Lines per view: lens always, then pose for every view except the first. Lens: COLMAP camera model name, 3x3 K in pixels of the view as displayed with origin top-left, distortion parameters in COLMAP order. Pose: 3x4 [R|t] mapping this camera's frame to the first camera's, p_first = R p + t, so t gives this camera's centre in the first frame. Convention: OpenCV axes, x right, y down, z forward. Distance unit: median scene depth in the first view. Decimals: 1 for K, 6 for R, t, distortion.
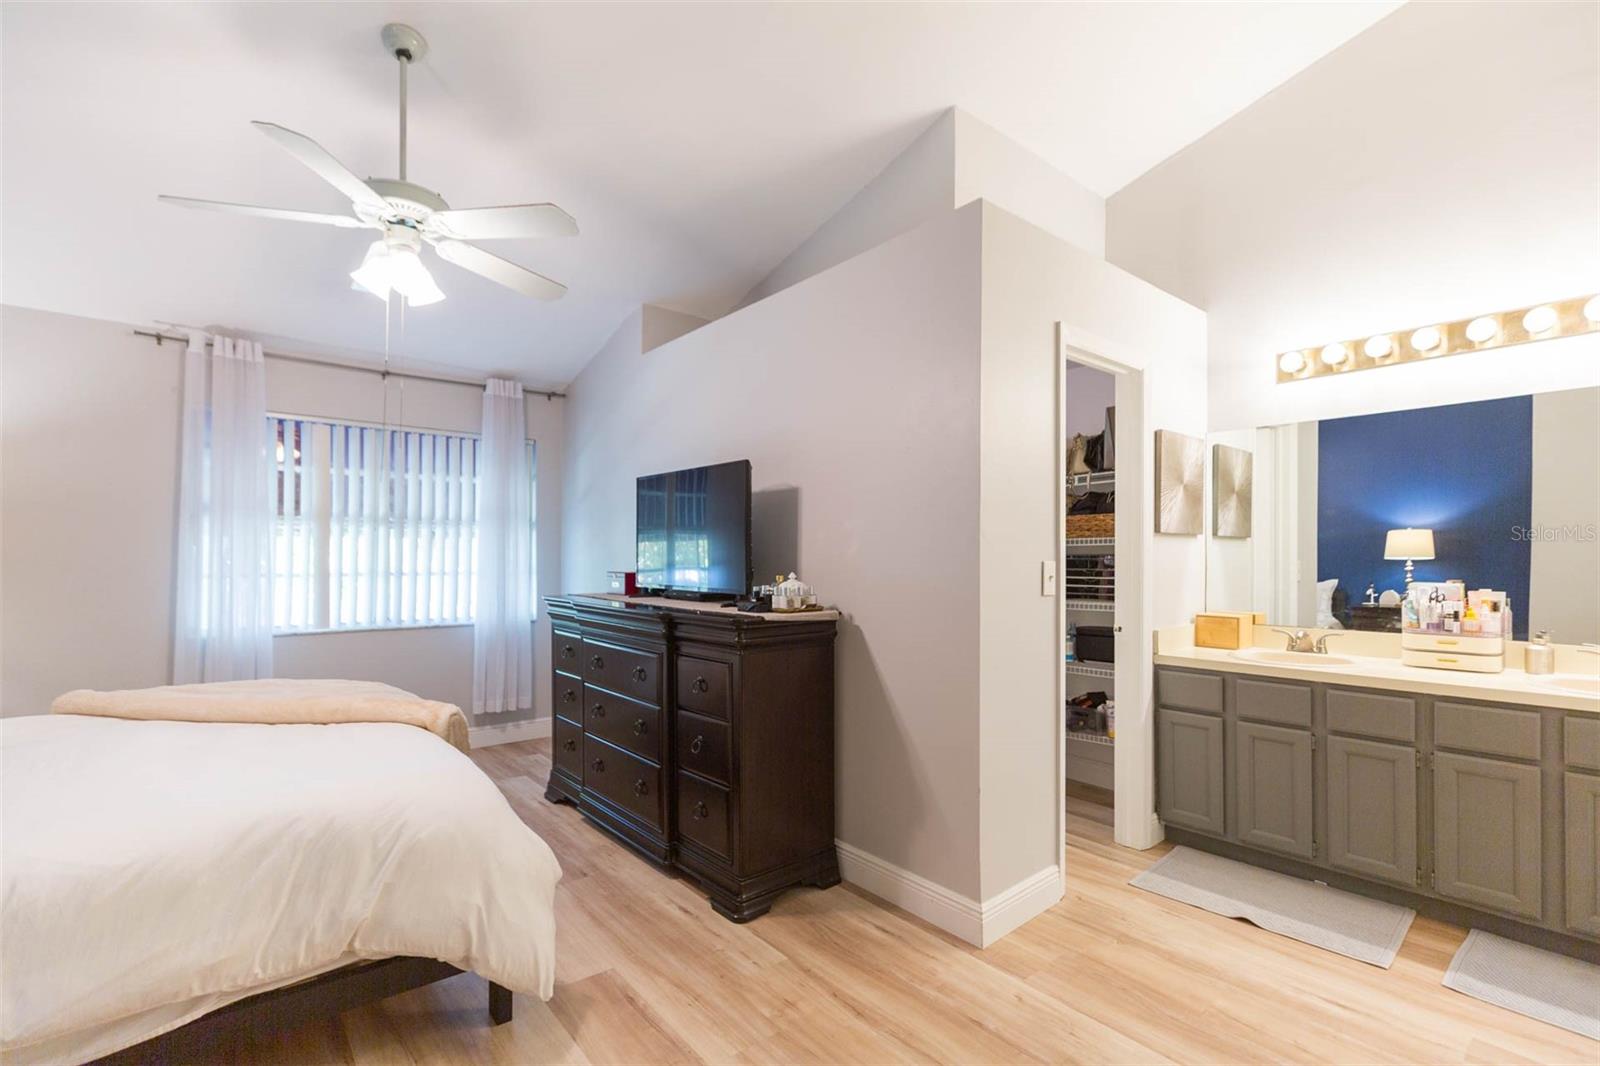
lens RADIAL K [[725.9, 0, 819.9], [0, 725.9, 561.1], [0, 0, 1]] dist [0.001978, 0.000778]
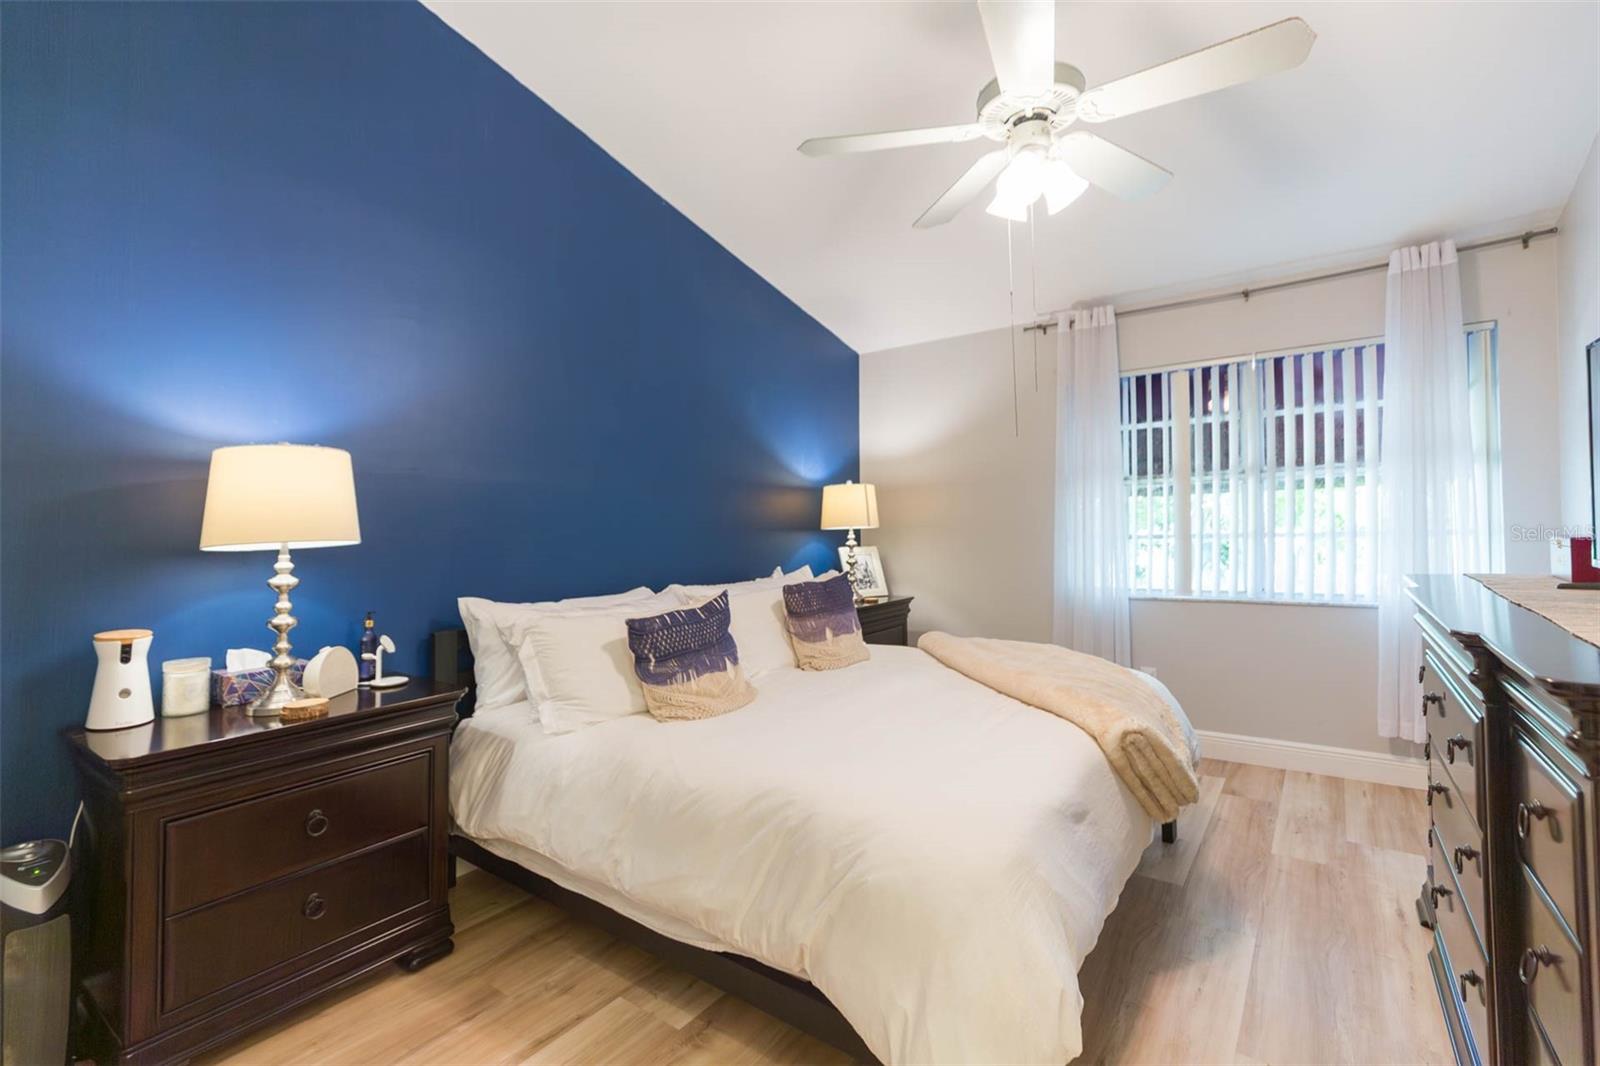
lens RADIAL K [[725.9, 0, 795.2], [0, 725.9, 512.5], [0, 0, 1]] dist [0.001978, 0.000778]
pose [[0.224006, -0.025757, -0.974247, 0.101113], [0.024908, 0.999475, -0.020697, -0.004135], [0.974269, -0.019630, 0.224530, 0.343053]]
